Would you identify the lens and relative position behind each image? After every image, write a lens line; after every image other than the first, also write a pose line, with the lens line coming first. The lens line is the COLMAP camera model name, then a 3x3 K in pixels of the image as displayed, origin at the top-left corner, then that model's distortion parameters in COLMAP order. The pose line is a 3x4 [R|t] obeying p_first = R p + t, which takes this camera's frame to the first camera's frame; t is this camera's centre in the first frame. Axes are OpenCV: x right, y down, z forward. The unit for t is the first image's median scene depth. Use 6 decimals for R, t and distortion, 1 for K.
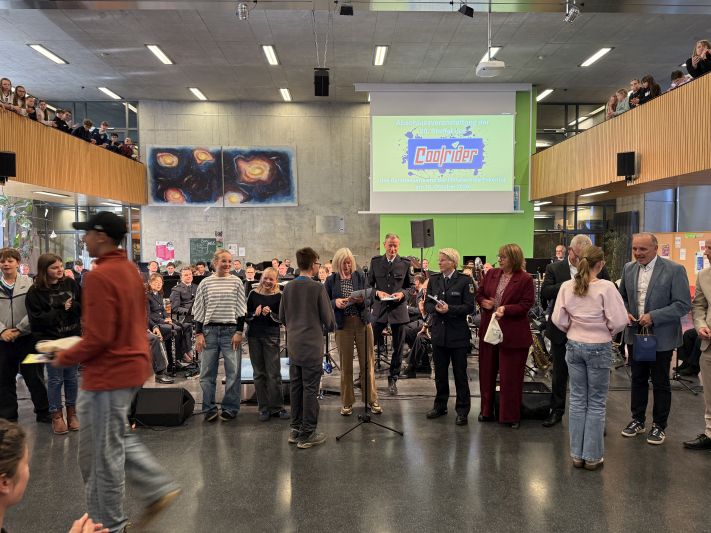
lens RADIAL K [[497.5, 0, 356.4], [0, 497.5, 266.4], [0, 0, 1]] dist [0.103038, -0.146002]
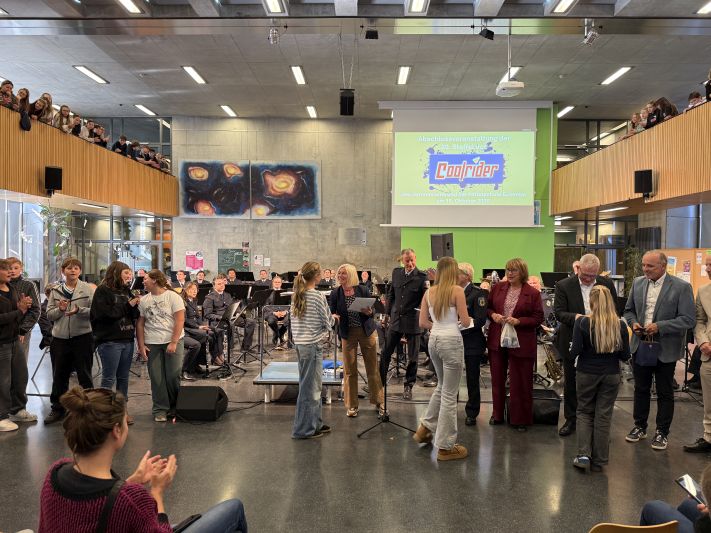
lens RADIAL K [[497.5, 0, 356.4], [0, 497.5, 266.4], [0, 0, 1]] dist [0.103038, -0.146002]
pose [[0.999015, 0.013300, -0.042327, -0.000380], [-0.014253, 0.999650, -0.022296, 0.000072], [0.042015, 0.022877, 0.998855, -0.025984]]
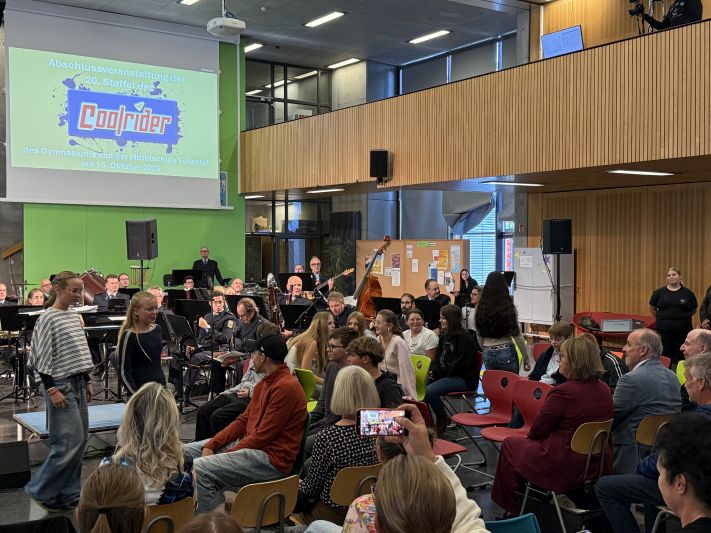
lens RADIAL K [[861.1, 0, 350.6], [0, 861.1, 266.8], [0, 0, 1]] dist [0.212175, -0.483177]
pose [[0.840846, -0.007310, 0.541225, -0.199993], [0.018232, 0.999724, -0.014822, -0.002115], [-0.540968, 0.022331, 0.840747, -0.140691]]
